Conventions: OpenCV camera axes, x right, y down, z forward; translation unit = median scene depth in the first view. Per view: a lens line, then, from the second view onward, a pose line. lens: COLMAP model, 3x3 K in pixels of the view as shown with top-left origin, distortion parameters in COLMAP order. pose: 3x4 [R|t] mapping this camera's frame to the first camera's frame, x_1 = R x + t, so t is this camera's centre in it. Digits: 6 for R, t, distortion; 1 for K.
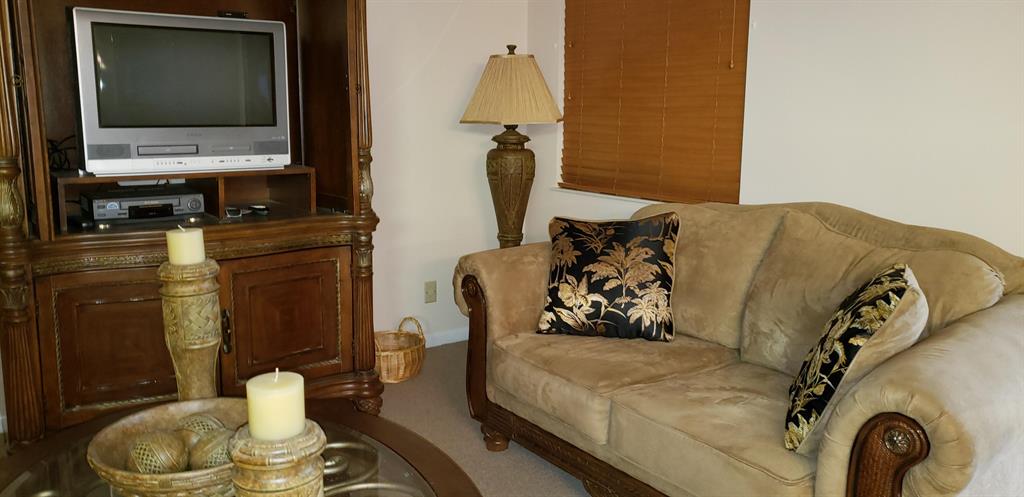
lens RADIAL K [[792.4, 0, 511.5], [0, 792.4, 239.8], [0, 0, 1]] dist [0.007731, 0.010996]
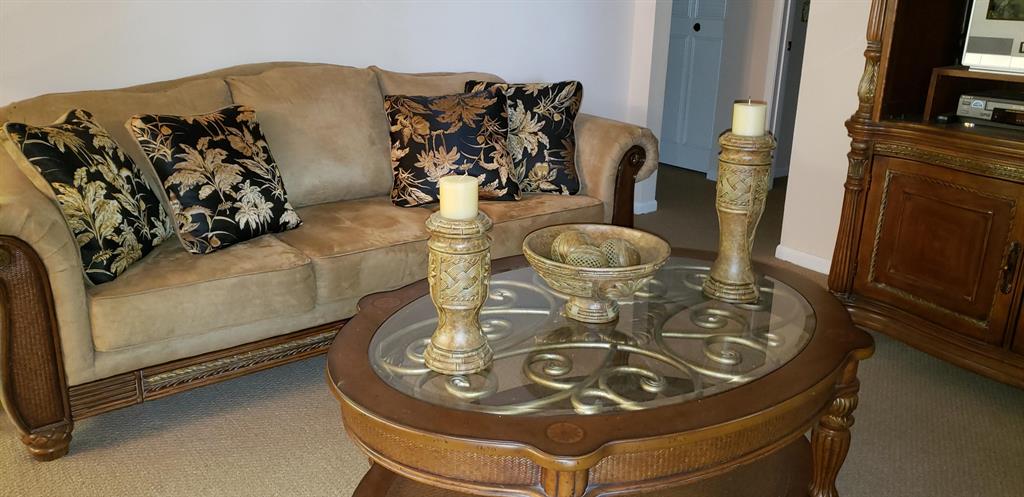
lens RADIAL K [[789.5, 0, 511.1], [0, 789.5, 232.0], [0, 0, 1]] dist [0.013435, 0.003683]
pose [[0.012283, 0.288910, -0.957277, 0.436446], [-0.190986, 0.940403, 0.281367, -0.059094], [0.981516, 0.179371, 0.066728, 0.416488]]
